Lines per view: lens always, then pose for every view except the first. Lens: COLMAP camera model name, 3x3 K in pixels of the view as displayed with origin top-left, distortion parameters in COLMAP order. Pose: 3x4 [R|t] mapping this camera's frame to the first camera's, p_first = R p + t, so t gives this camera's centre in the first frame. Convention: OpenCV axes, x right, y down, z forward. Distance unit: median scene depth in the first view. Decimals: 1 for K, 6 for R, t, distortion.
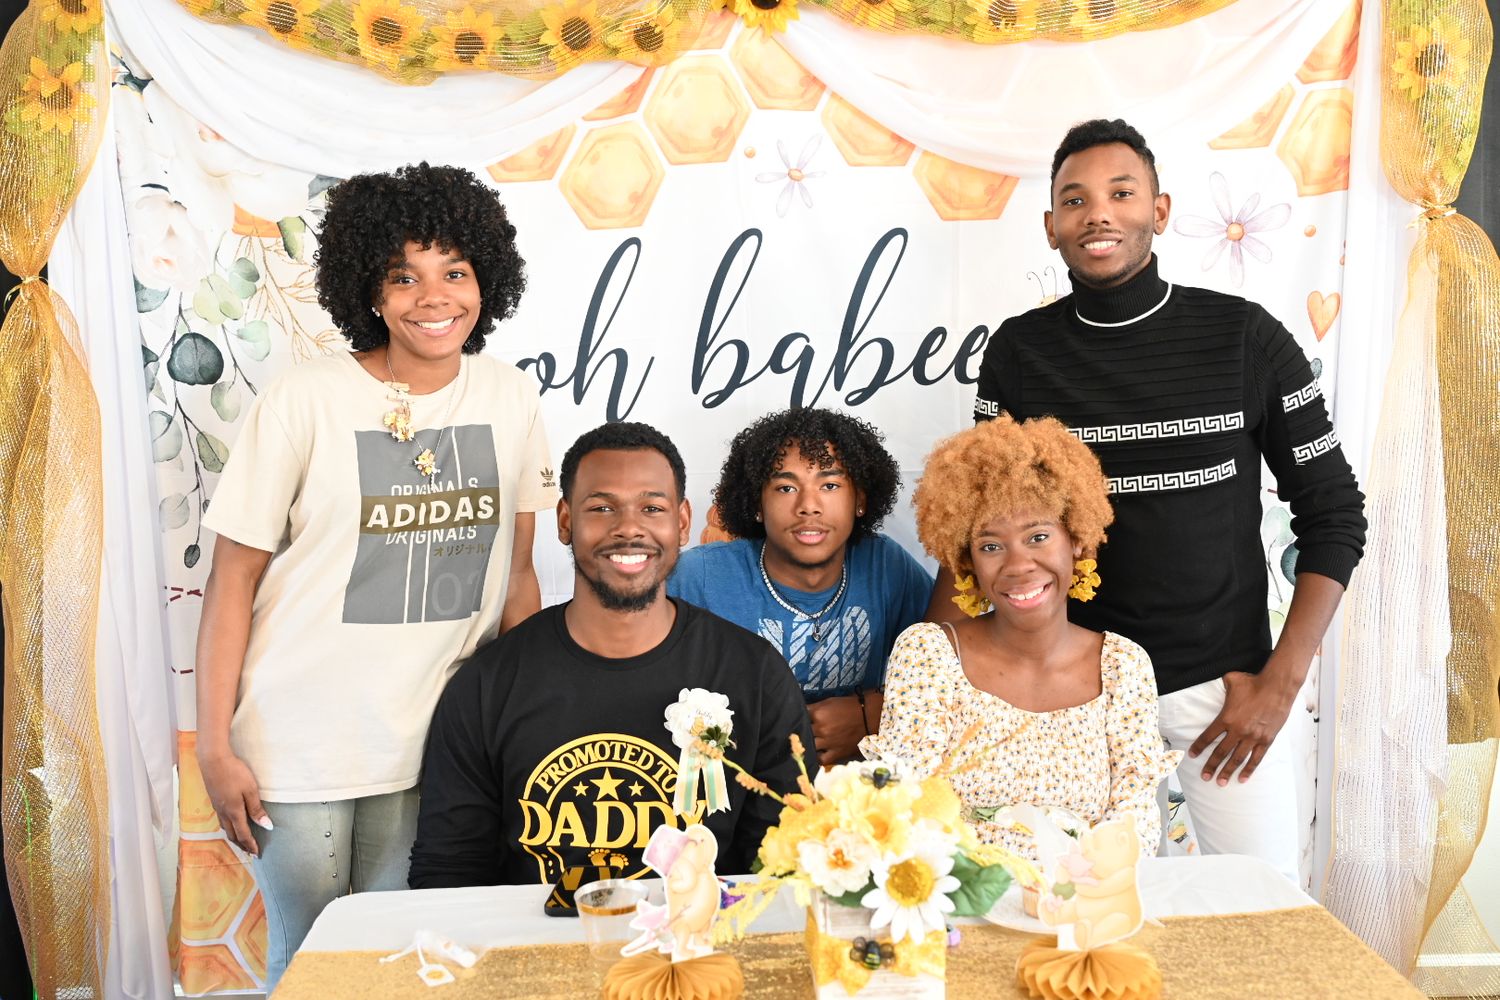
lens RADIAL K [[1483.9, 0, 724.2], [0, 1483.9, 510.6], [0, 0, 1]] dist [0.026444, 0.000000]
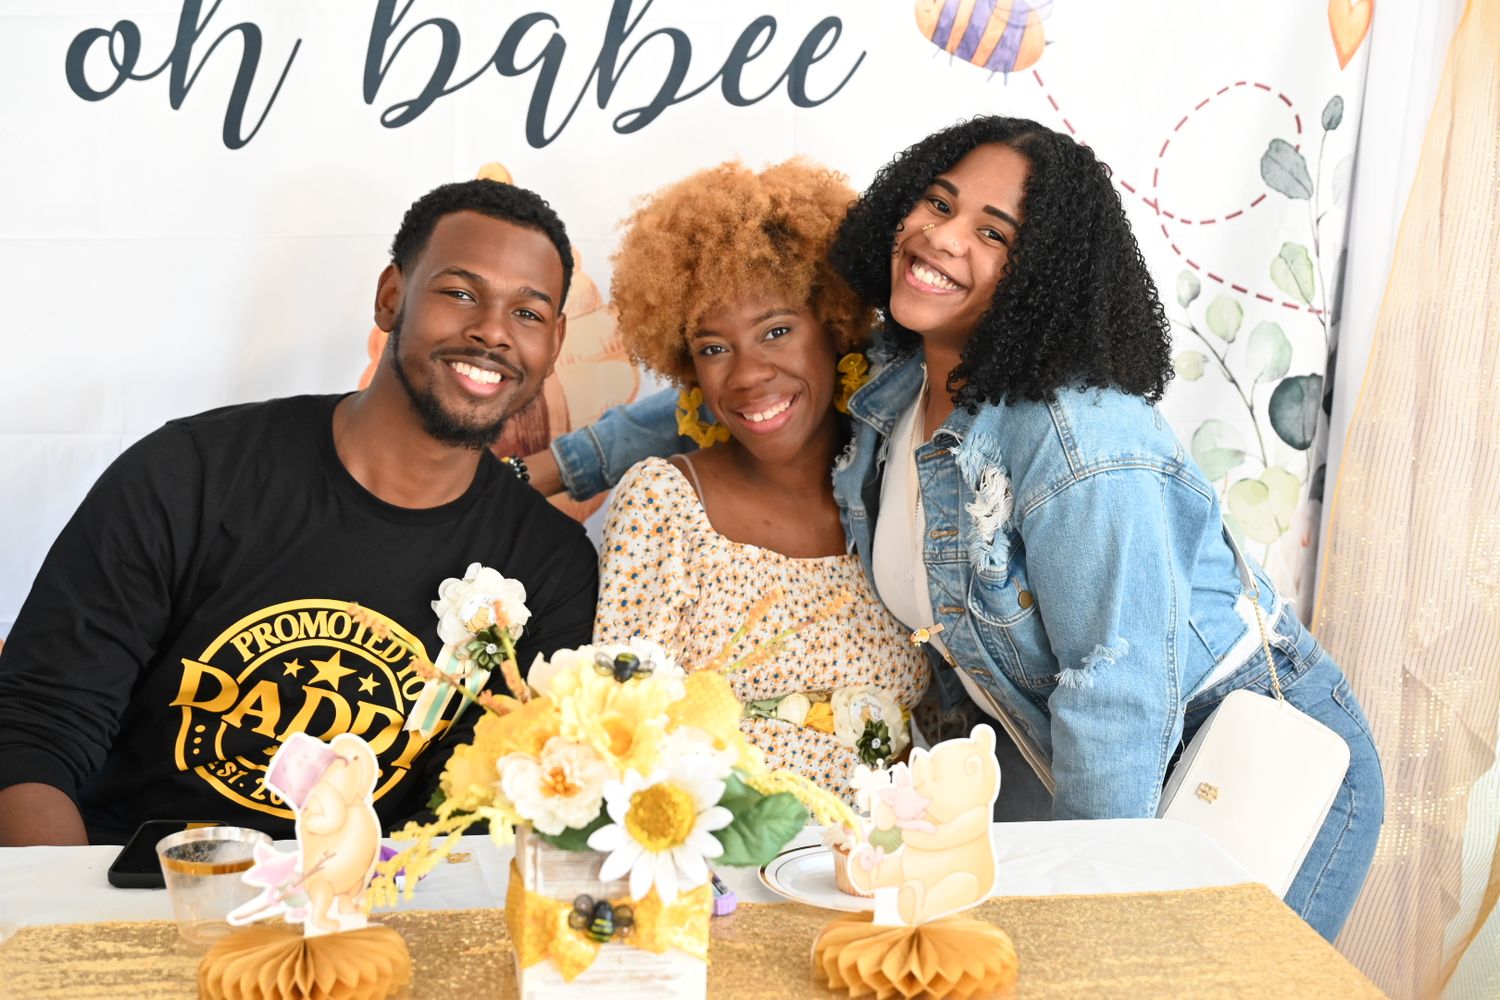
lens RADIAL K [[2643.7, 0, 752.1], [0, 2643.7, 497.1], [0, 0, 1]] dist [0.013816, 0.000000]
pose [[0.991864, 0.032113, 0.123185, 0.011639], [-0.038504, 0.998014, 0.049853, 0.039252], [-0.121340, -0.054191, 0.991131, -0.193120]]
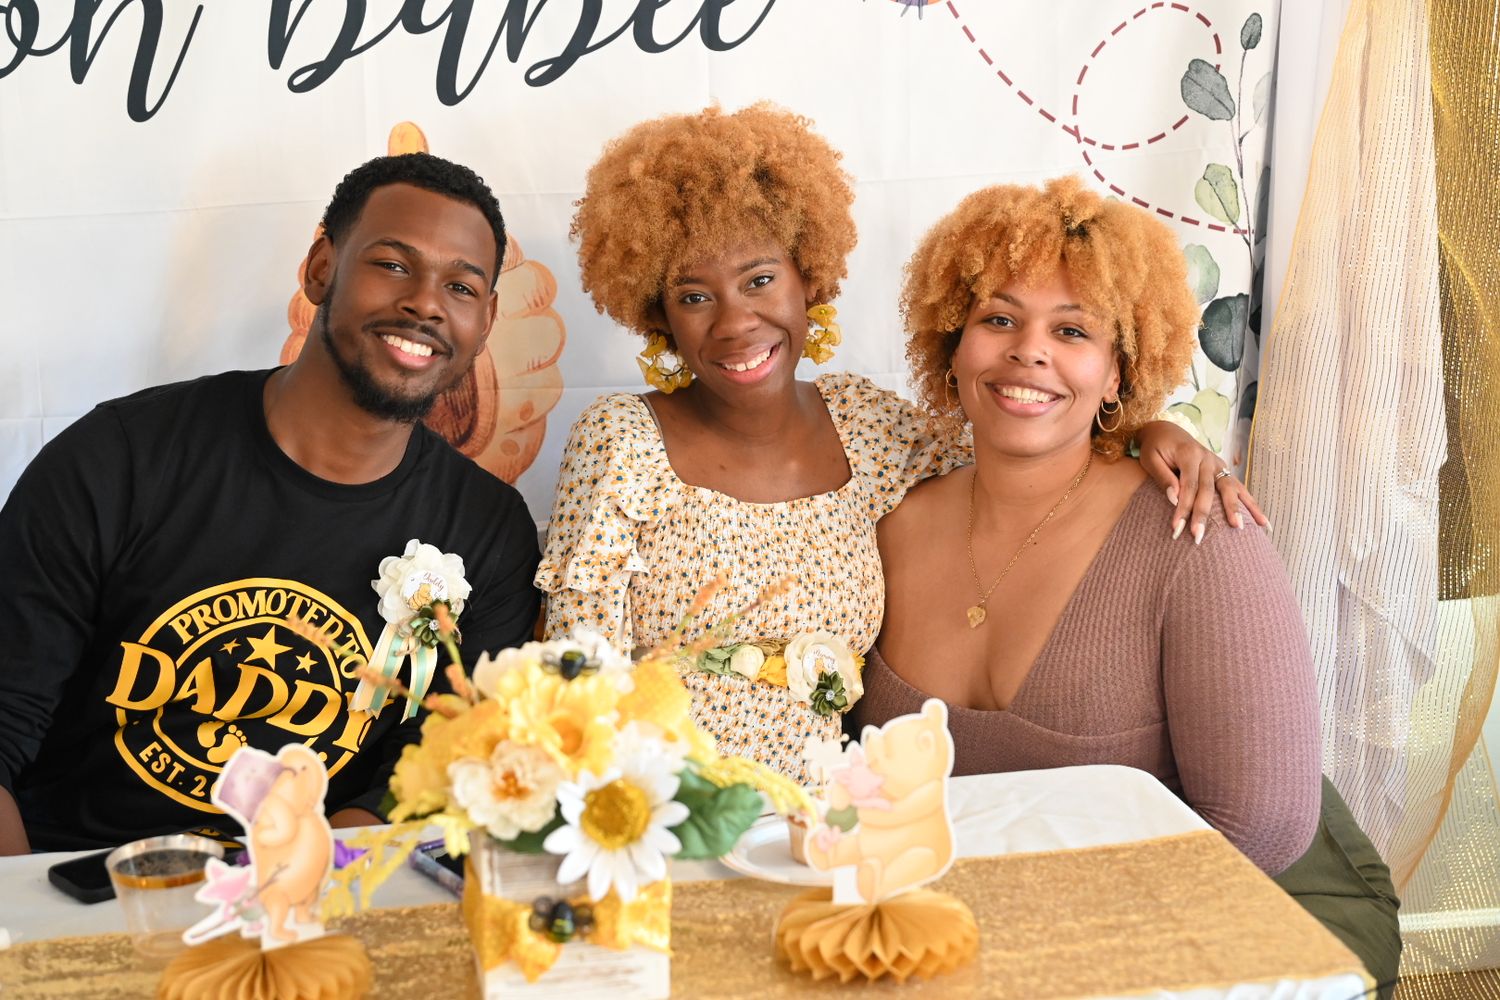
lens RADIAL K [[2643.7, 0, 754.5], [0, 2643.7, 500.7], [0, 0, 1]] dist [0.013816, 0.000000]
pose [[0.988079, -0.022861, 0.152243, 0.006750], [0.007972, 0.995184, 0.097698, -0.009624], [-0.153744, -0.095319, 0.983502, -0.175905]]
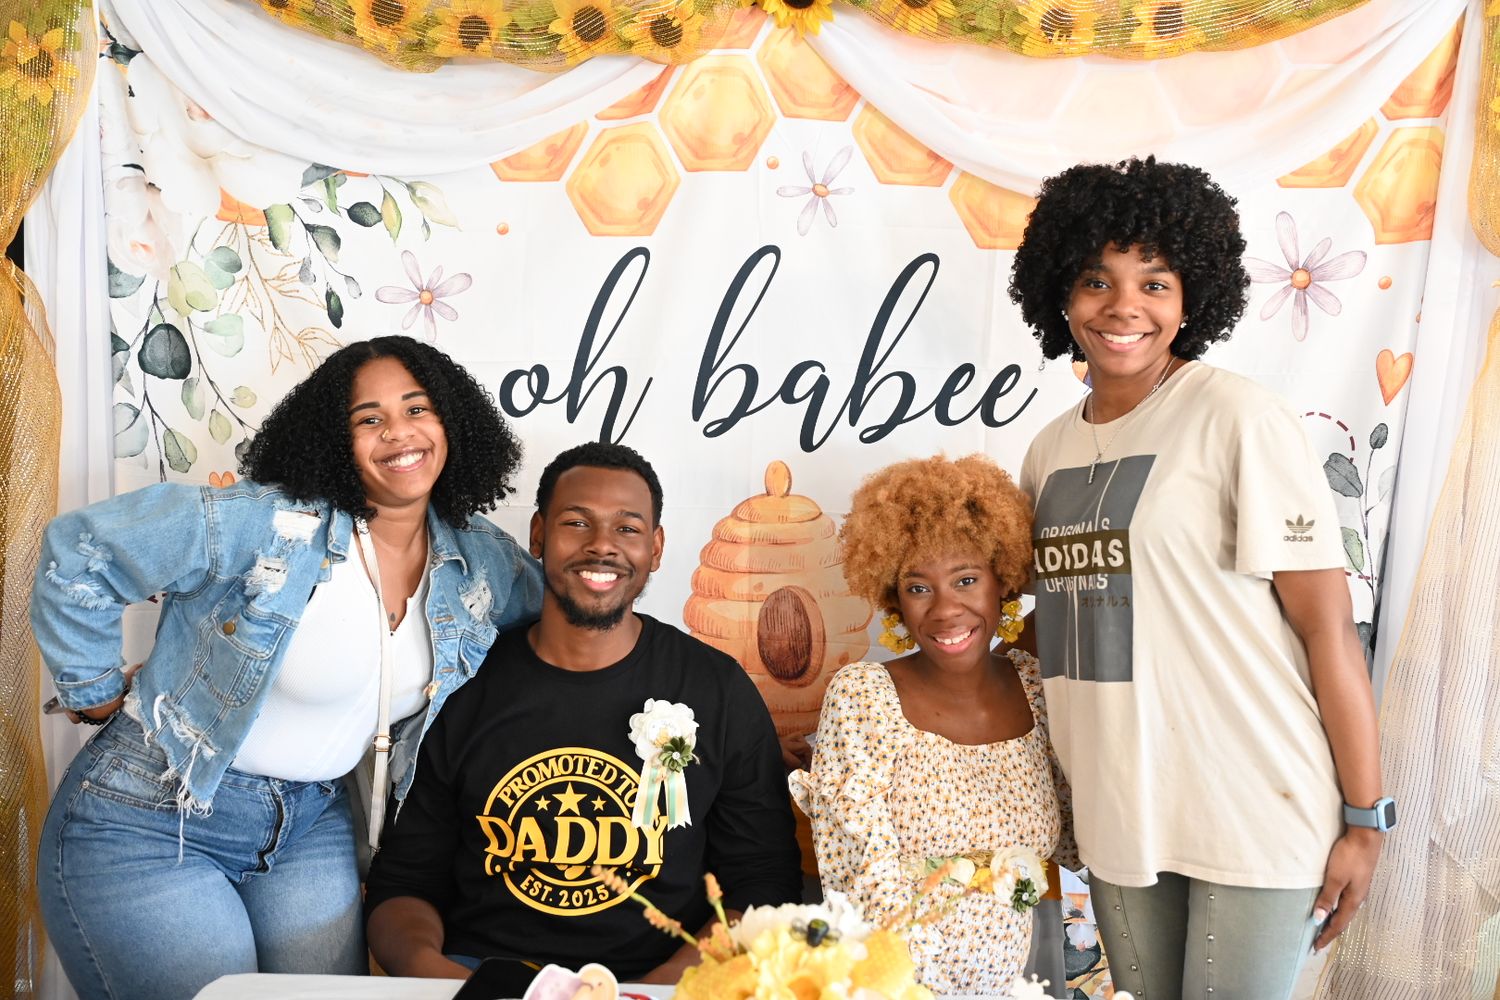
lens RADIAL K [[1355.9, 0, 748.1], [0, 1355.9, 487.2], [0, 0, 1]] dist [0.016065, 0.017834]
pose [[0.996834, 0.064844, -0.046013, 0.084728], [-0.065132, 0.997865, -0.004805, -0.055174], [0.045603, 0.007787, 0.998929, 0.250913]]
